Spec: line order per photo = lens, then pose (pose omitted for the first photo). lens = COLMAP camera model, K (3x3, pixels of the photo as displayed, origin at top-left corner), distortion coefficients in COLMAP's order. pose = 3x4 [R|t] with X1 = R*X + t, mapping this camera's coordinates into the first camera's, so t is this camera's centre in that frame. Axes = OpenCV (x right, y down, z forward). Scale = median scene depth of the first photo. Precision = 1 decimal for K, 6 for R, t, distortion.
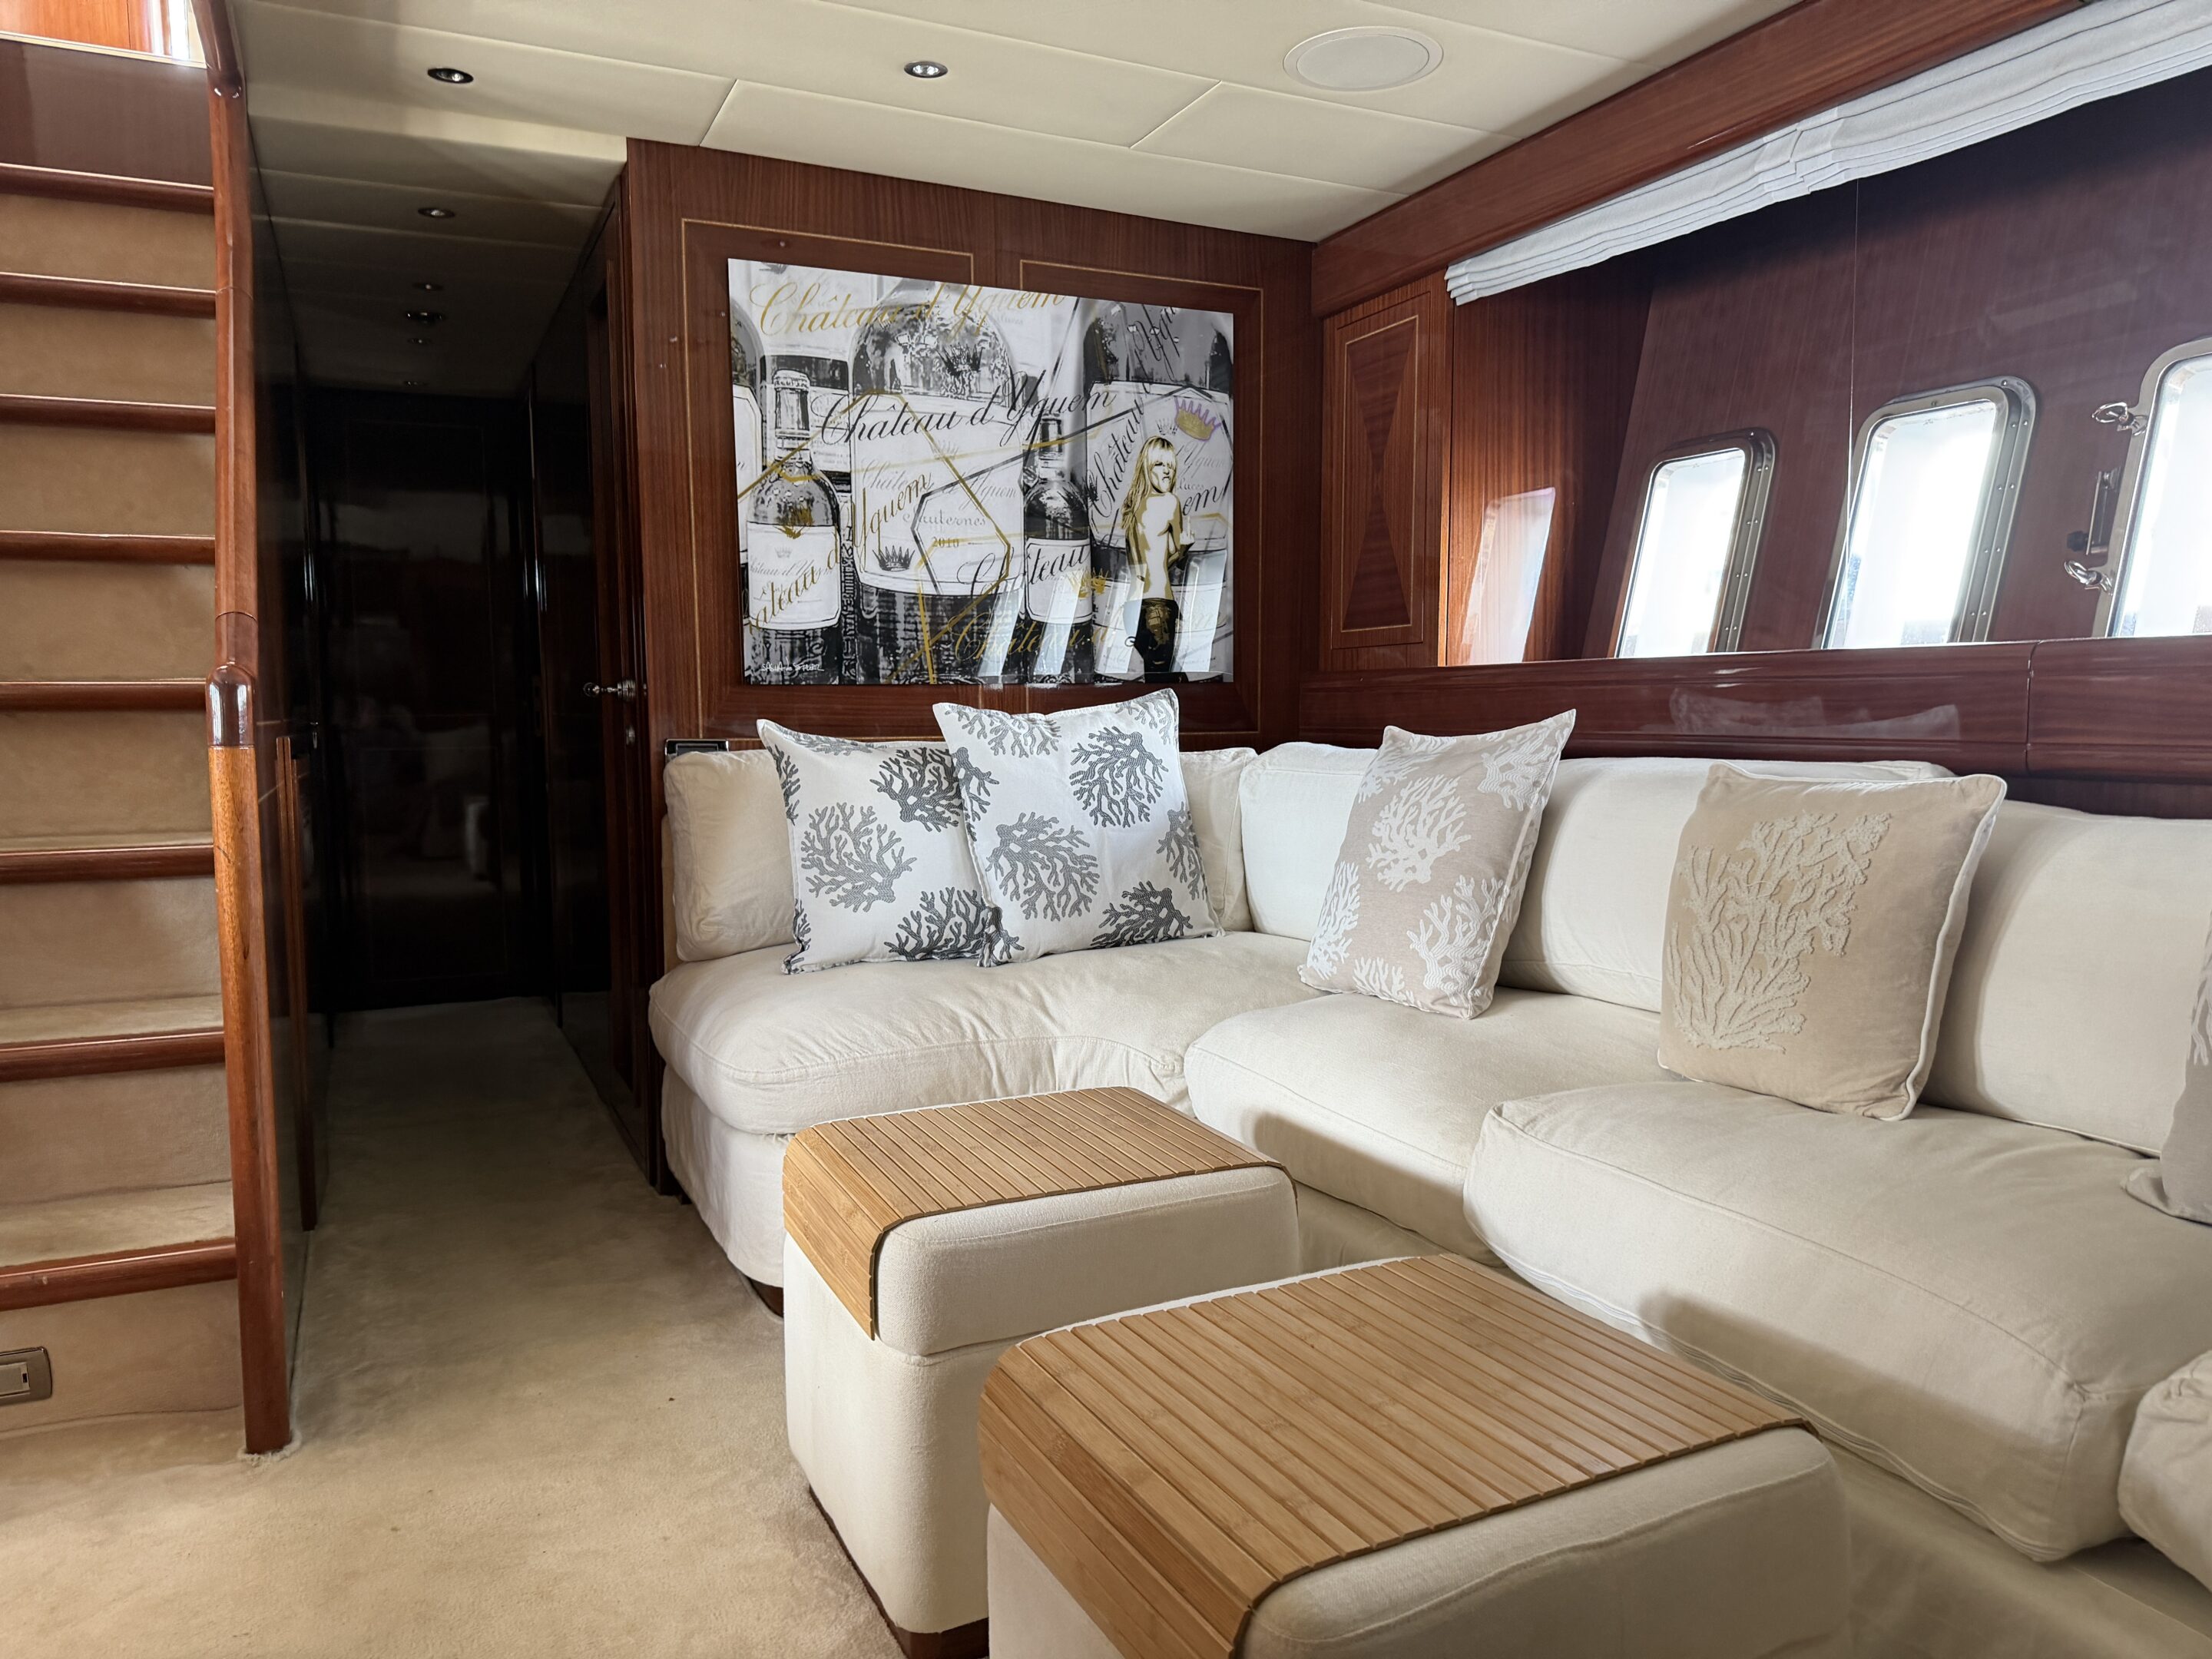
lens RADIAL K [[1566.4, 0, 1107.1], [0, 1566.4, 828.9], [0, 0, 1]] dist [0.063416, -0.081479]
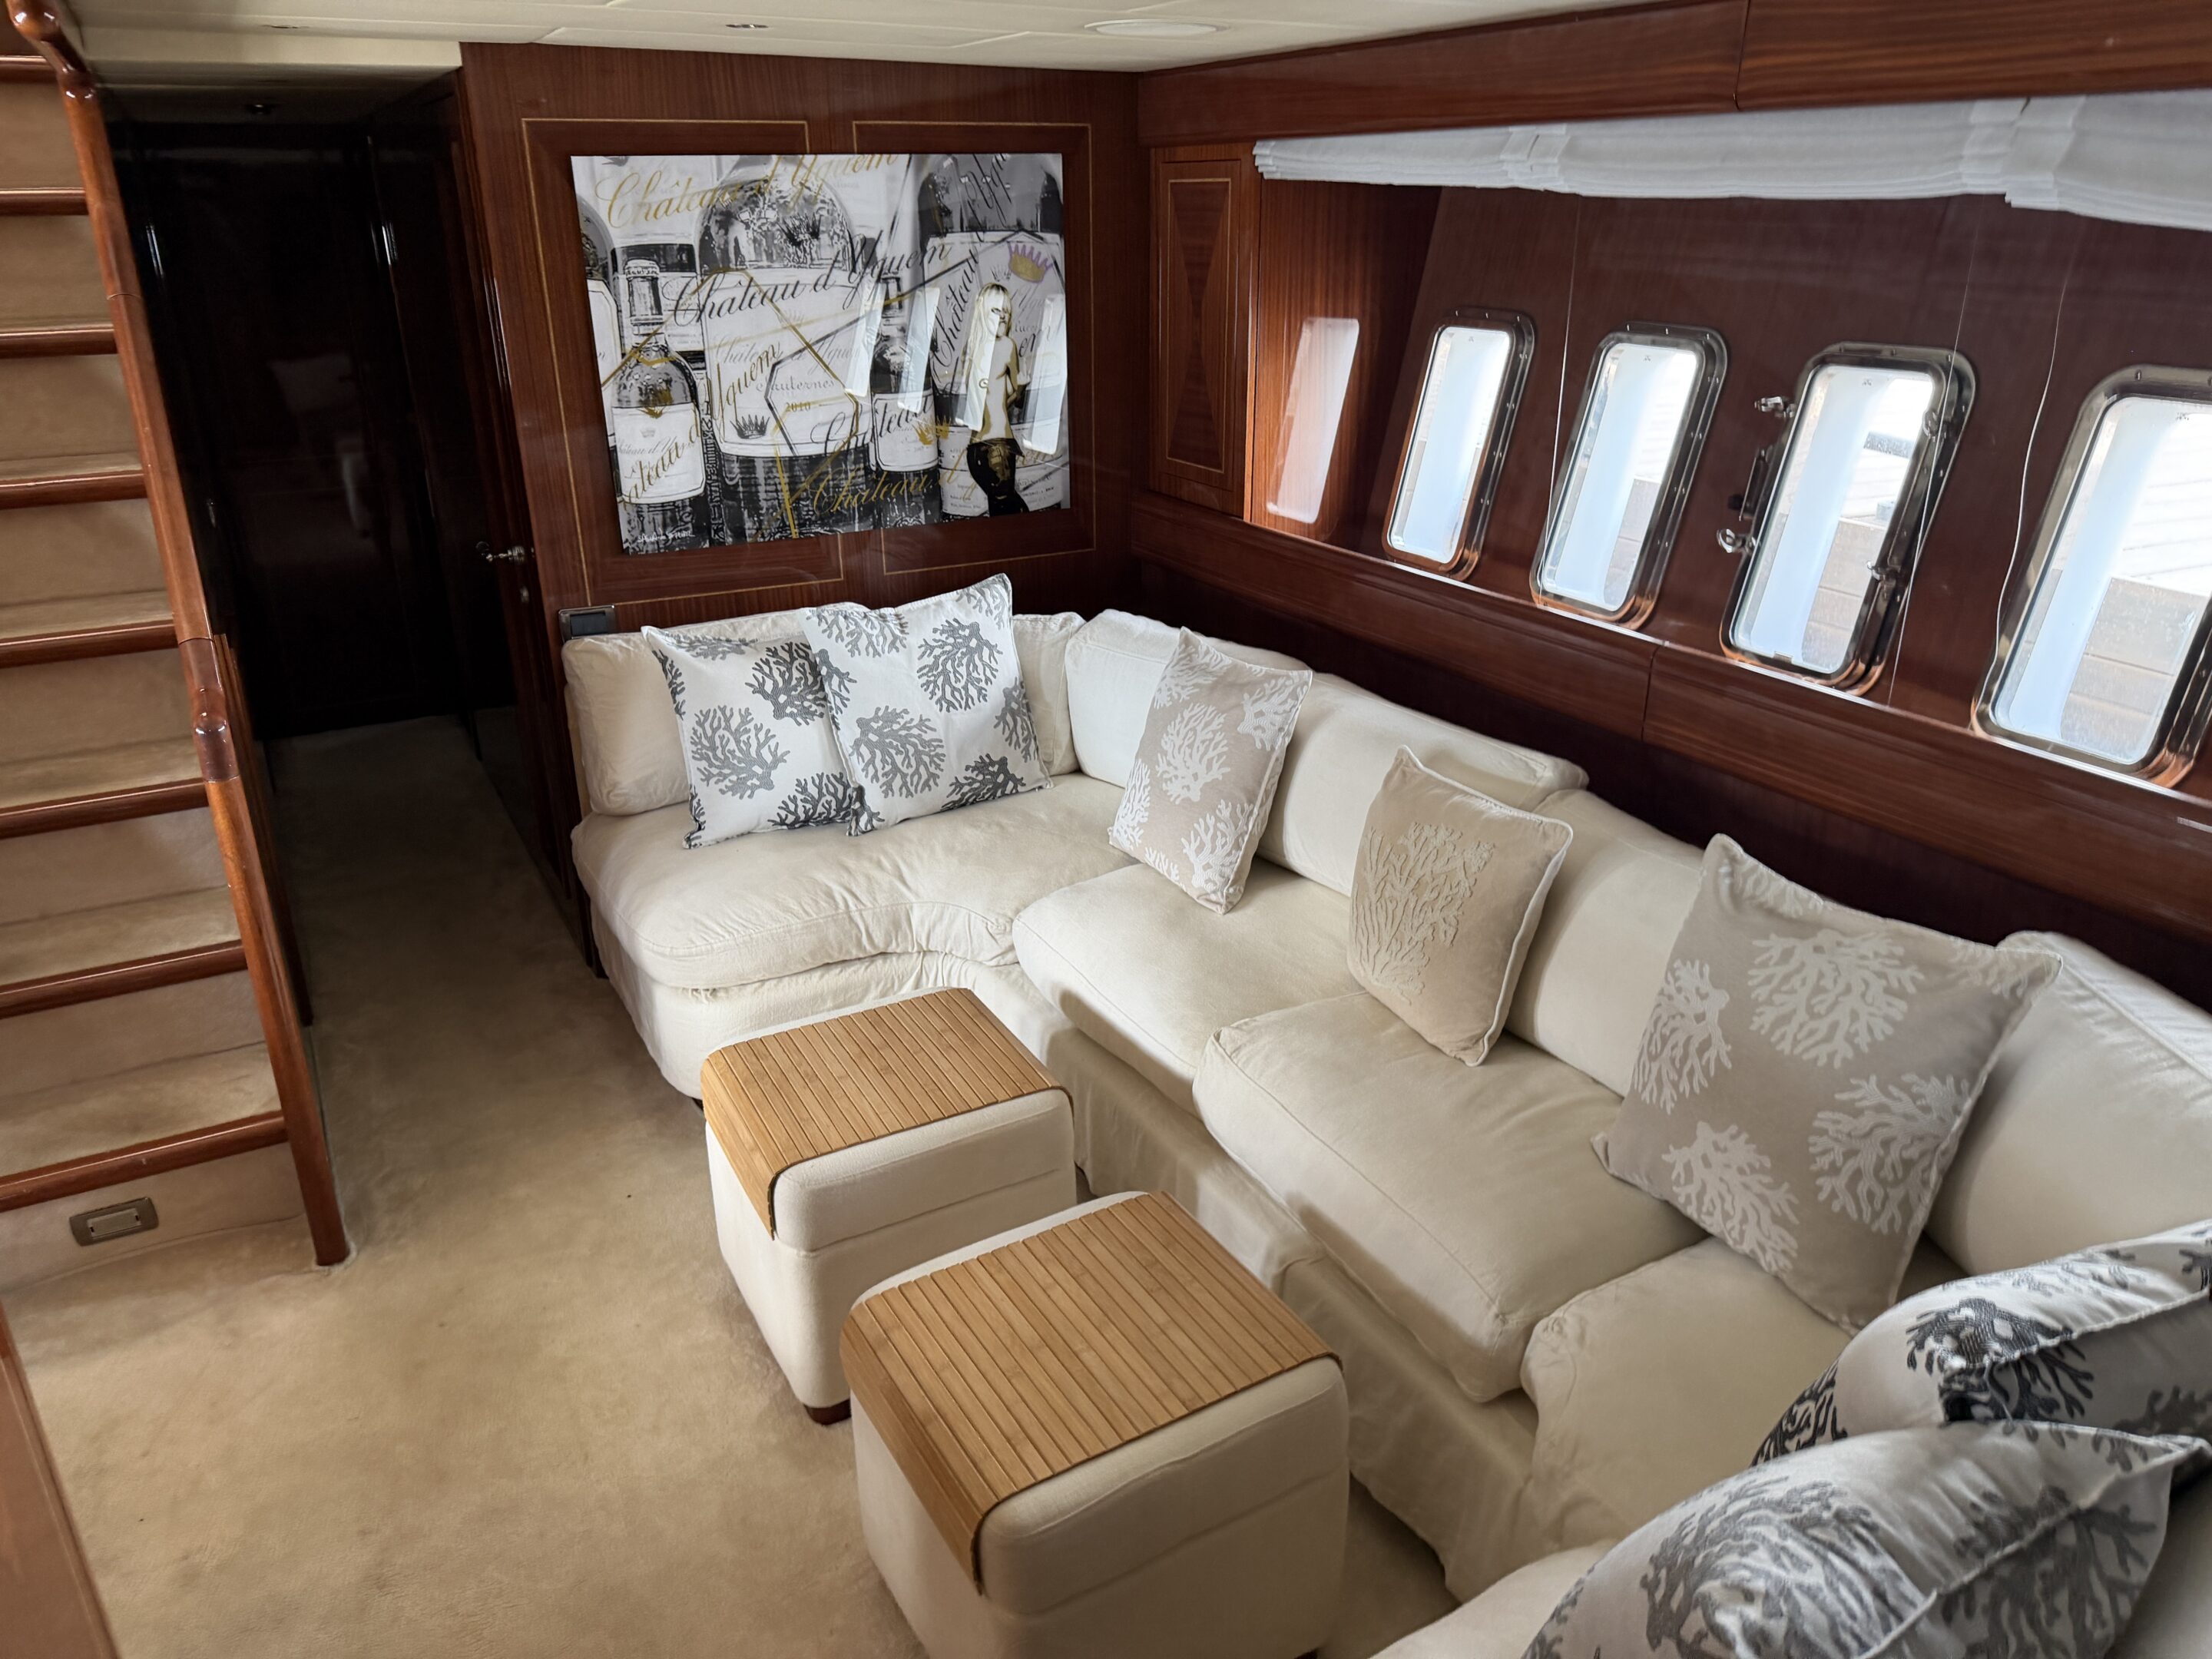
lens RADIAL K [[1566.4, 0, 1109.4], [0, 1566.4, 824.0], [0, 0, 1]] dist [0.063416, -0.081479]
pose [[0.997977, -0.026858, 0.057624, 0.051072], [0.008872, 0.956351, 0.292086, -0.271208], [-0.062954, -0.290984, 0.954654, -0.175822]]
